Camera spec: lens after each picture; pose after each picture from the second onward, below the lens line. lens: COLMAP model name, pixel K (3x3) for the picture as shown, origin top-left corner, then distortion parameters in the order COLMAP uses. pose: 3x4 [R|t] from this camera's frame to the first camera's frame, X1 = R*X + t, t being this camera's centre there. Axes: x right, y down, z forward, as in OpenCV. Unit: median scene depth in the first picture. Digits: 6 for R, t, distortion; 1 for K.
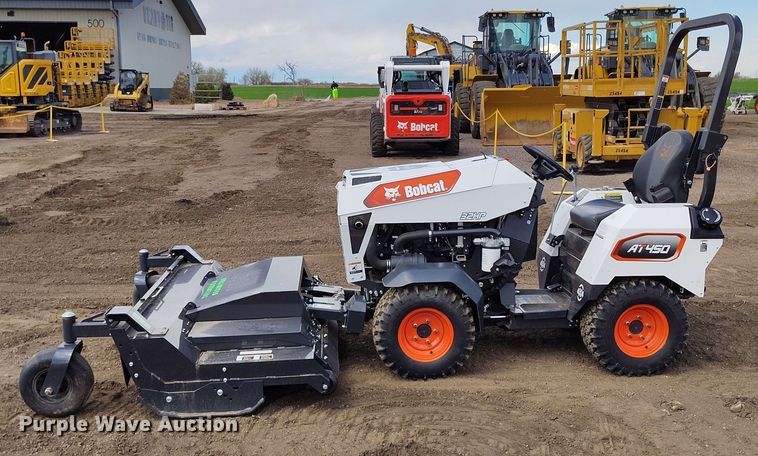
lens RADIAL K [[932.4, 0, 379.0], [0, 932.4, 228.0], [0, 0, 1]] dist [0.025175, 0.035307]
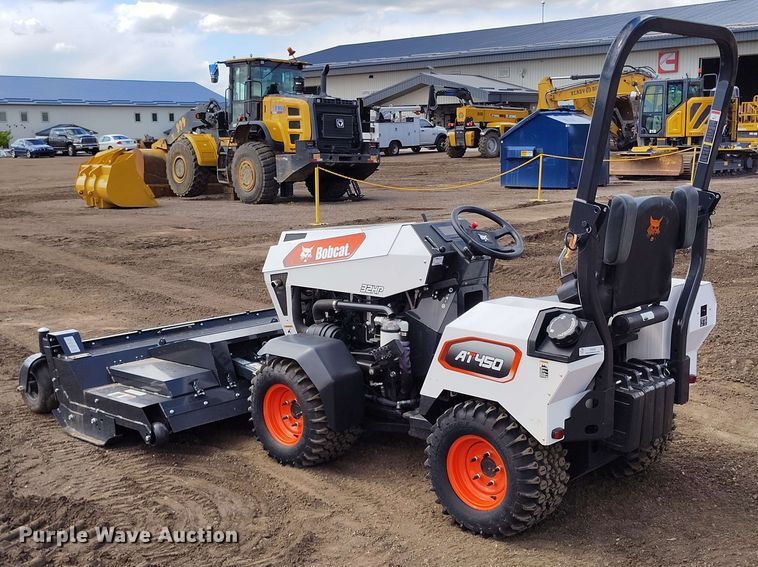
lens RADIAL K [[1007.7, 0, 379.0], [0, 1007.7, 283.5], [0, 0, 1]] dist [0.007855, 0.046544]
pose [[0.635697, 0.104917, -0.764776, 0.802061], [-0.098635, 0.993640, 0.054327, -0.068301], [0.765611, 0.040898, 0.642002, 0.433679]]
